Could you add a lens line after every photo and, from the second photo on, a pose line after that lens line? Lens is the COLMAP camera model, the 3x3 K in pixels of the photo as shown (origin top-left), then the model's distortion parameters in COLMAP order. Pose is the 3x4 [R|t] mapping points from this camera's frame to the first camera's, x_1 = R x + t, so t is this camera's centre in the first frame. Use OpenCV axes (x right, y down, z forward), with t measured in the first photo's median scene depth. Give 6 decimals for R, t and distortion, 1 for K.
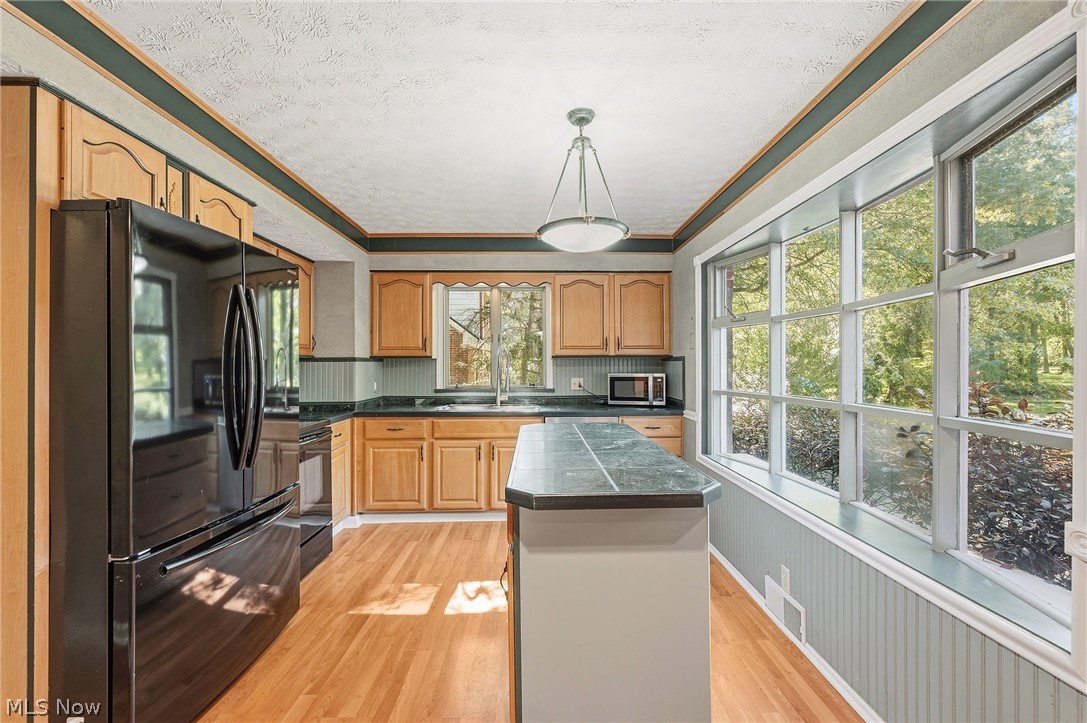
lens RADIAL K [[447.3, 0, 541.4], [0, 447.3, 366.9], [0, 0, 1]] dist [-0.002272, 0.000712]
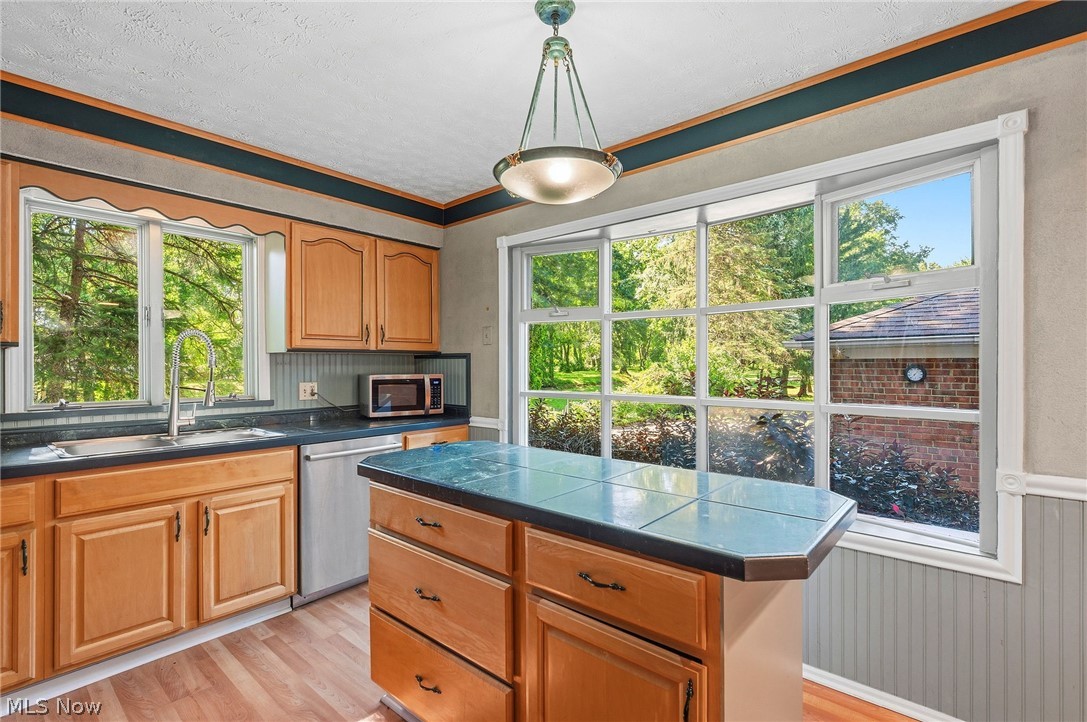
lens RADIAL K [[503.4, 0, 538.0], [0, 503.4, 367.0], [0, 0, 1]] dist [0.001339, -0.000146]
pose [[0.673467, -0.002292, 0.739214, -0.291884], [0.002117, 0.999997, 0.001171, 0.001525], [-0.739214, 0.000776, 0.673470, 0.273549]]
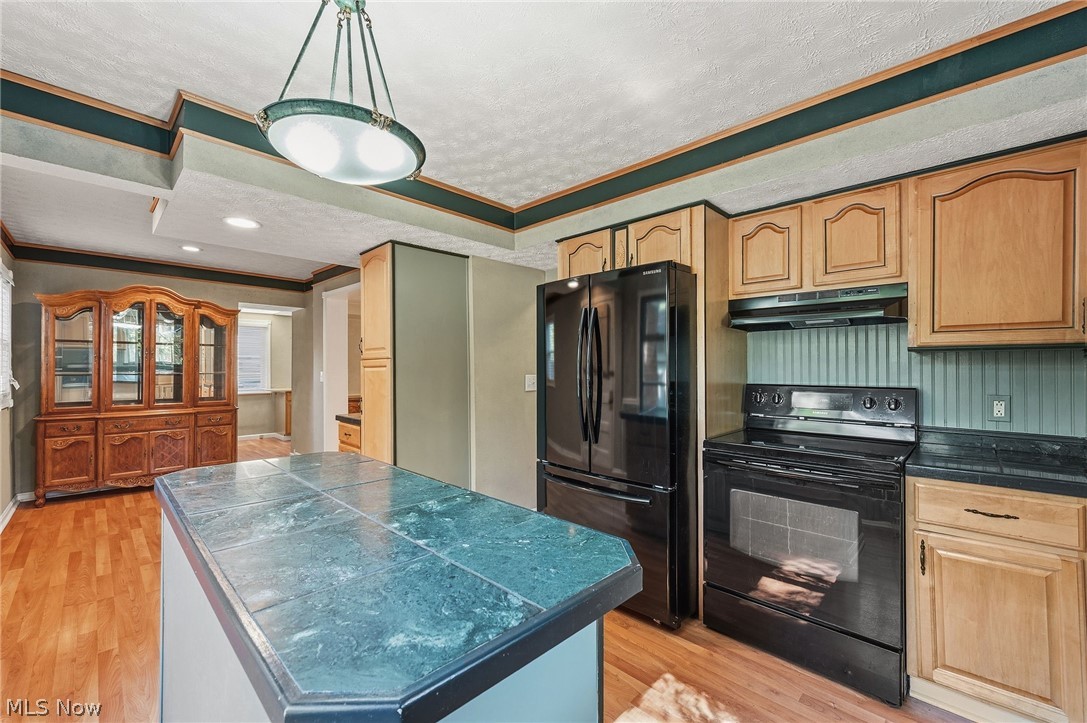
lens RADIAL K [[447.3, 0, 545.0], [0, 447.3, 361.2], [0, 0, 1]] dist [-0.002272, 0.000712]
pose [[-0.711267, 0.001517, -0.702920, 0.186445], [0.003844, 0.999991, -0.001732, -0.008079], [0.702912, -0.003934, -0.711266, 0.913931]]
